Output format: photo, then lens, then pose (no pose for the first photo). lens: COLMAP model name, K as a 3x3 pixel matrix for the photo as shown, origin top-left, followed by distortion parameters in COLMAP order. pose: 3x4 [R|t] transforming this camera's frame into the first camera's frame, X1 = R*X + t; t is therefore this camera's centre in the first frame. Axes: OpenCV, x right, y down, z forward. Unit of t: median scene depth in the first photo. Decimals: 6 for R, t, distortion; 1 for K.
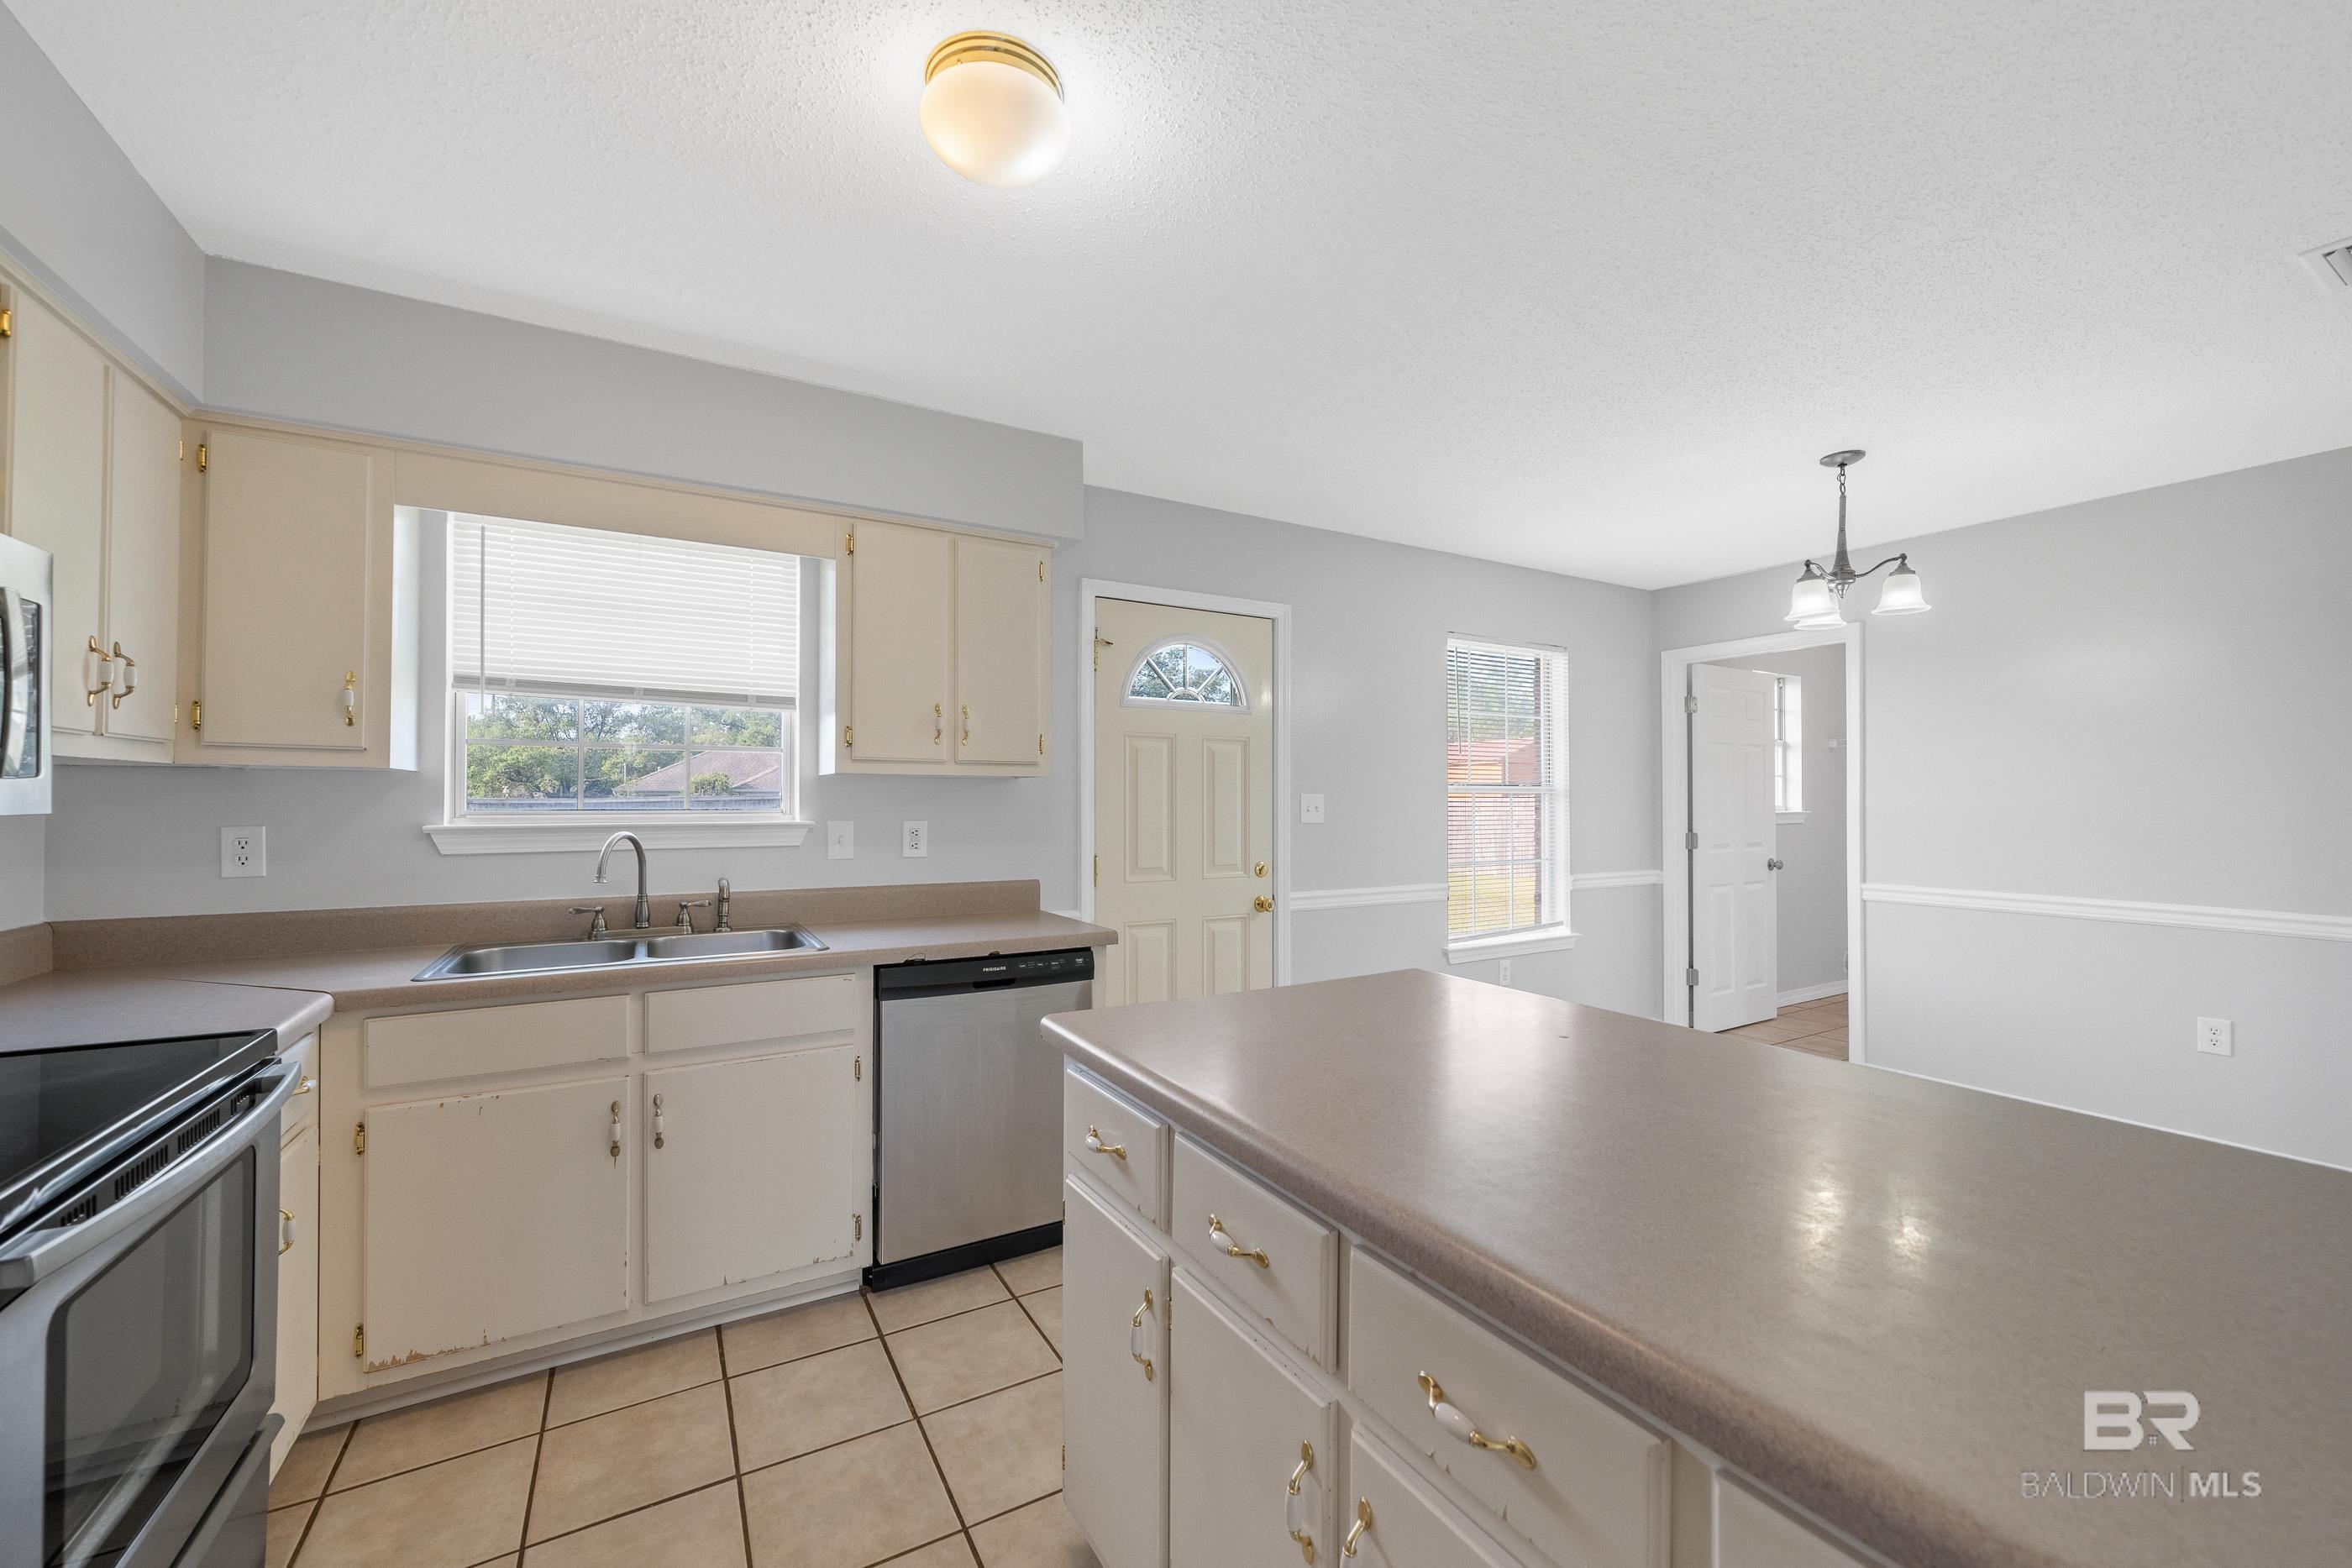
lens RADIAL K [[913.5, 0, 1177.8], [0, 913.5, 795.5], [0, 0, 1]] dist [0.000642, -0.000300]
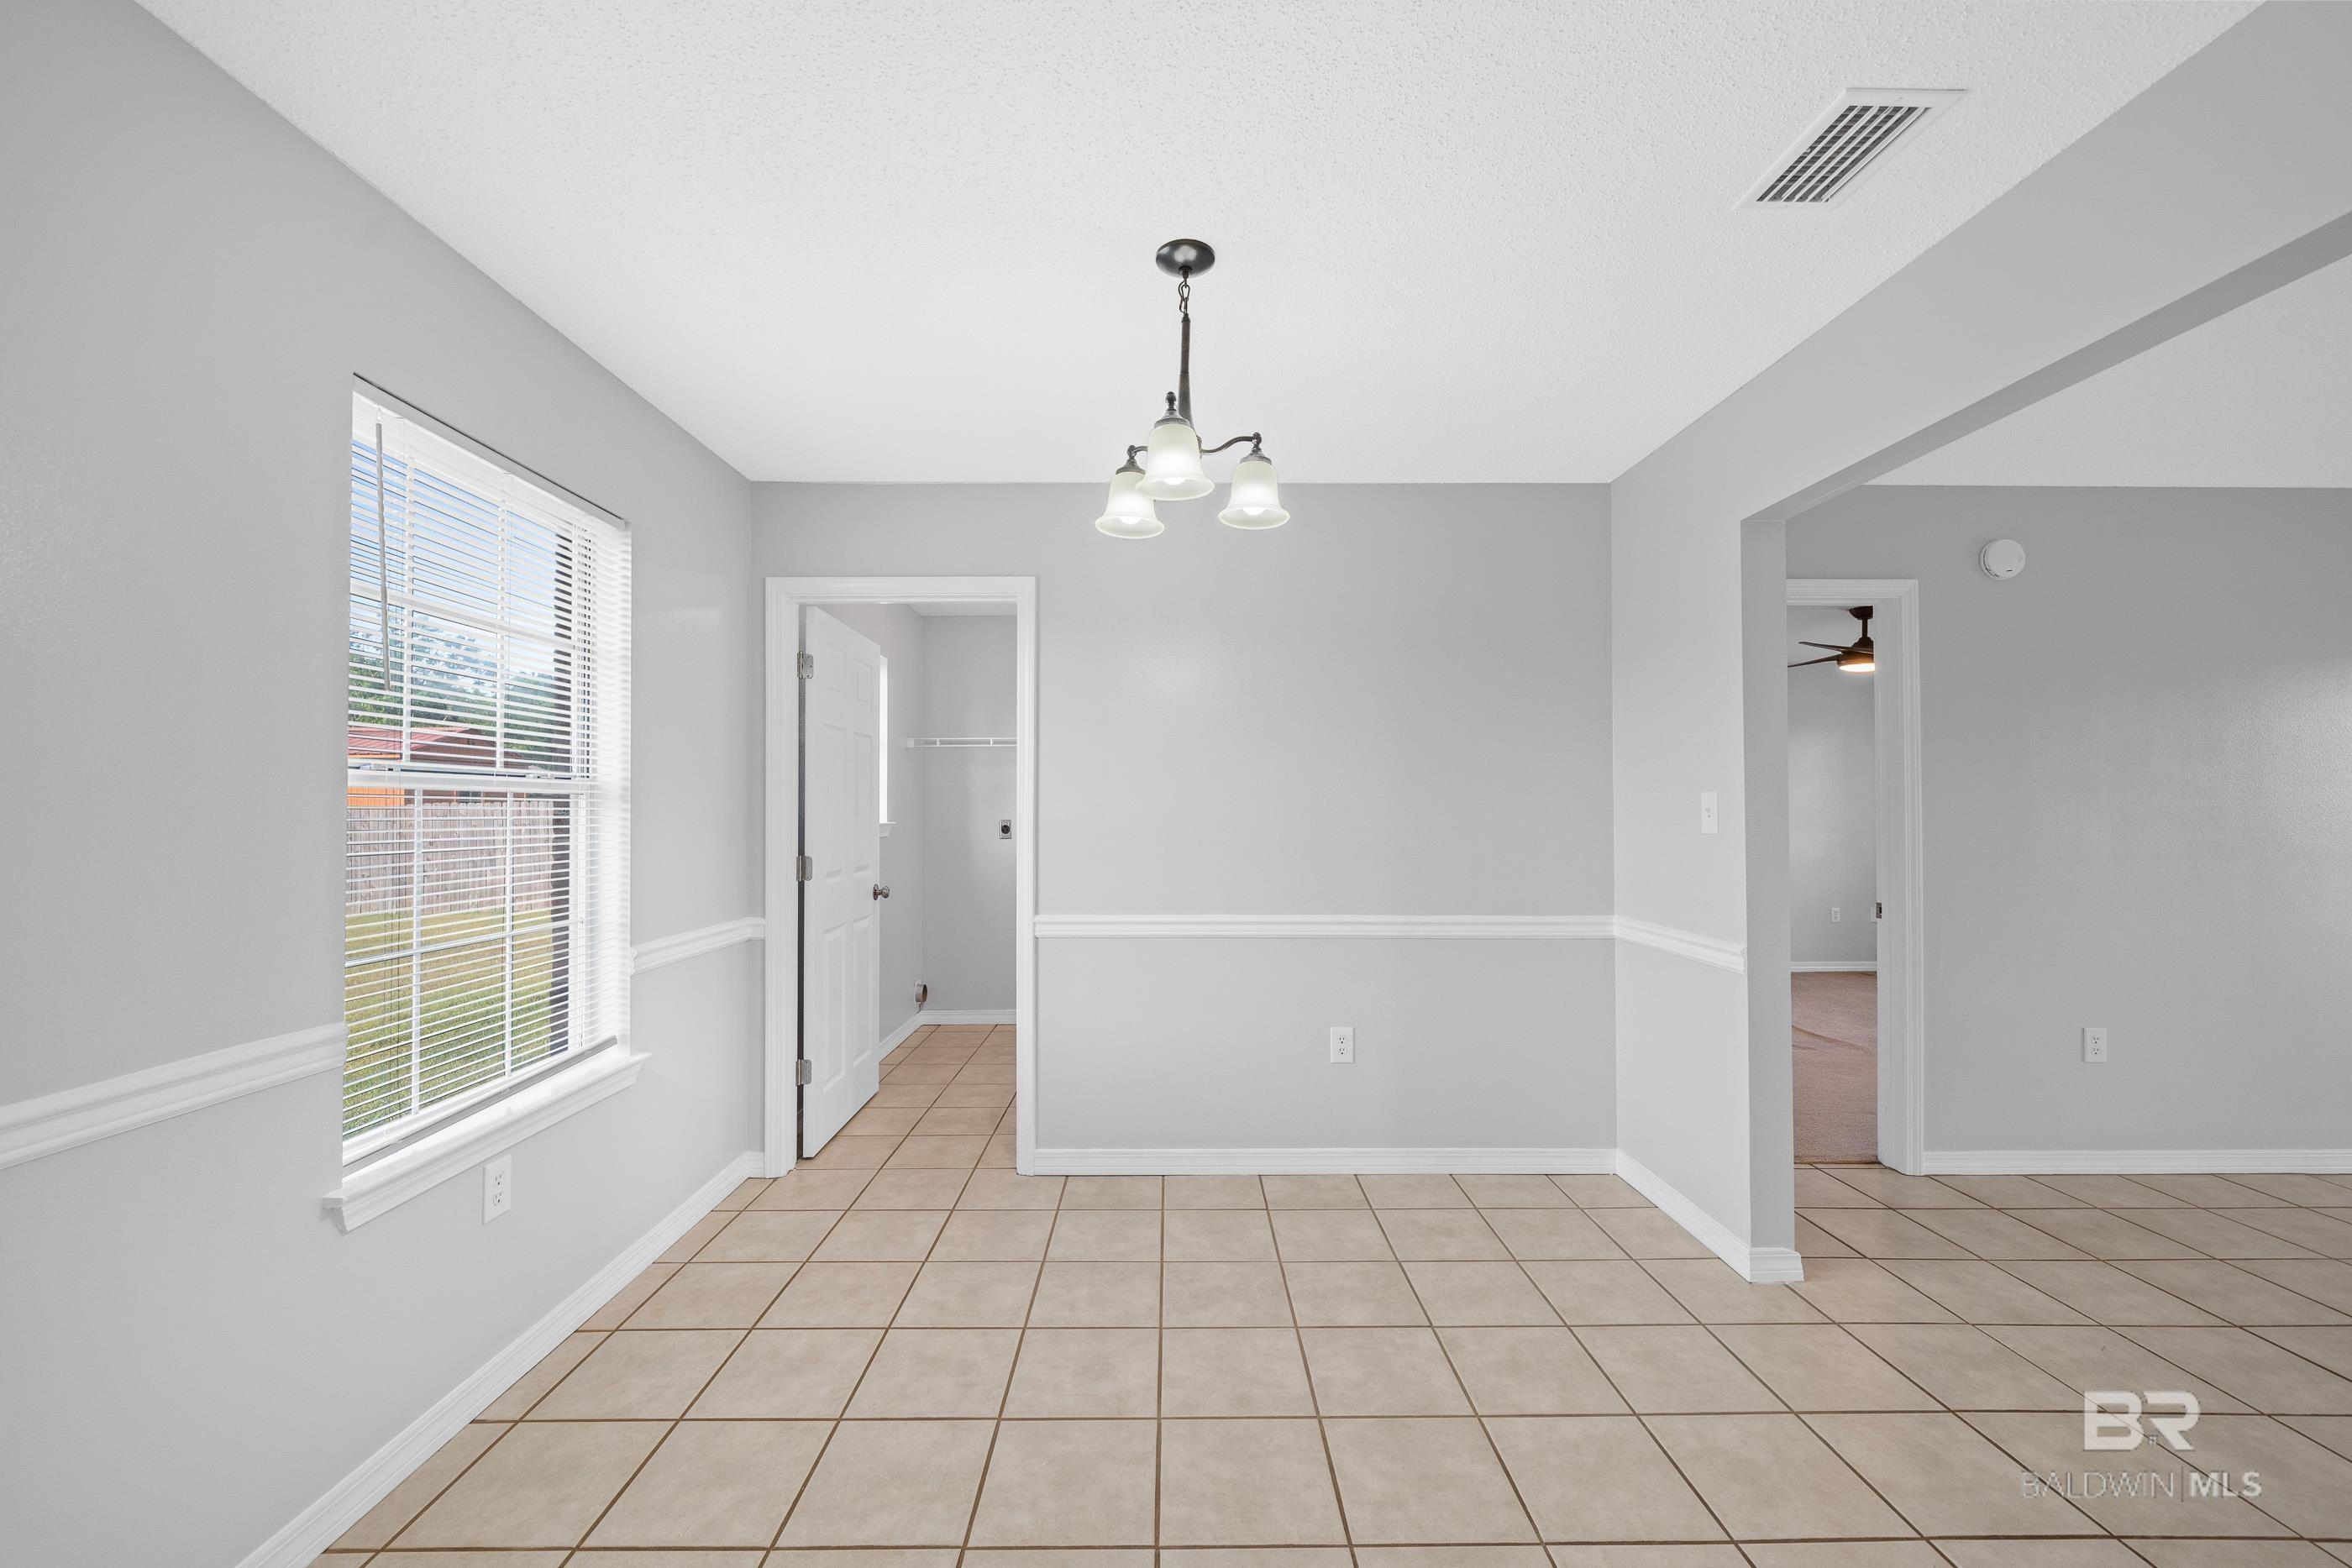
lens RADIAL K [[913.5, 0, 1169.6], [0, 913.5, 791.9], [0, 0, 1]] dist [0.000642, -0.000300]
pose [[0.499650, 0.018671, 0.866026, 0.119773], [-0.004268, 0.999809, -0.019093, 0.005561], [-0.866217, 0.005844, 0.499634, 0.449935]]
